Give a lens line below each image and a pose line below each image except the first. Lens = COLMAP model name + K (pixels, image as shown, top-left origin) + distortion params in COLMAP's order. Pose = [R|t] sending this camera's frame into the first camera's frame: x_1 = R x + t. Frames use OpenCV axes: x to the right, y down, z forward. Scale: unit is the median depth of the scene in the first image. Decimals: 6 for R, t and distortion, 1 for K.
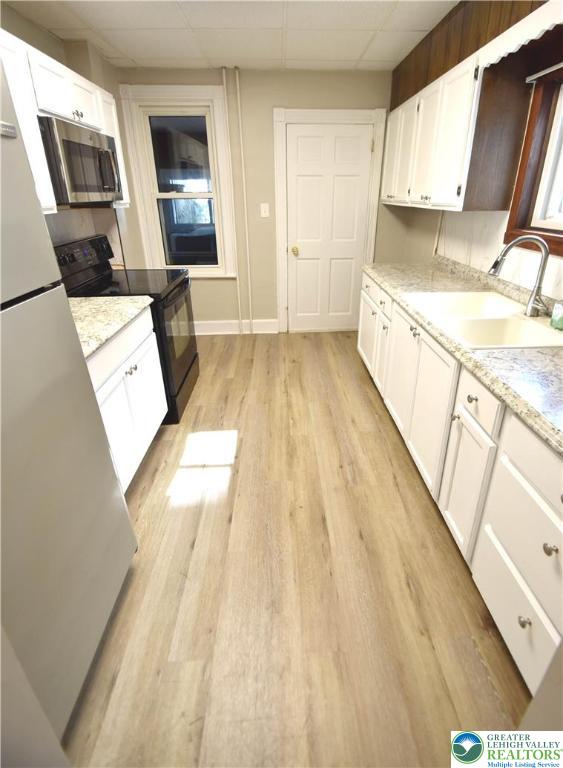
lens RADIAL K [[418.1, 0, 280.7], [0, 418.1, 381.5], [0, 0, 1]] dist [-0.000477, -0.000073]
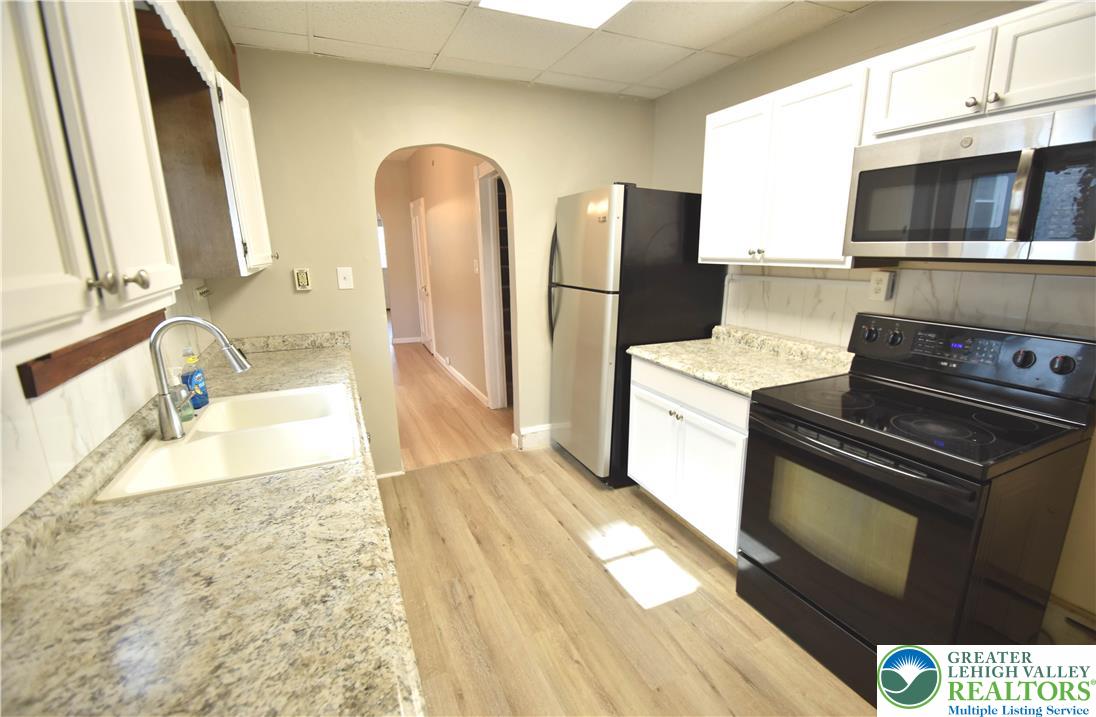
lens RADIAL K [[478.2, 0, 547.3], [0, 478.2, 357.1], [0, 0, 1]] dist [-0.000067, 0.000003]
pose [[-0.927240, 0.093480, -0.362611, 0.288573], [-0.144926, 0.803294, 0.577681, -0.654490], [0.345285, 0.588200, -0.731299, 1.430006]]
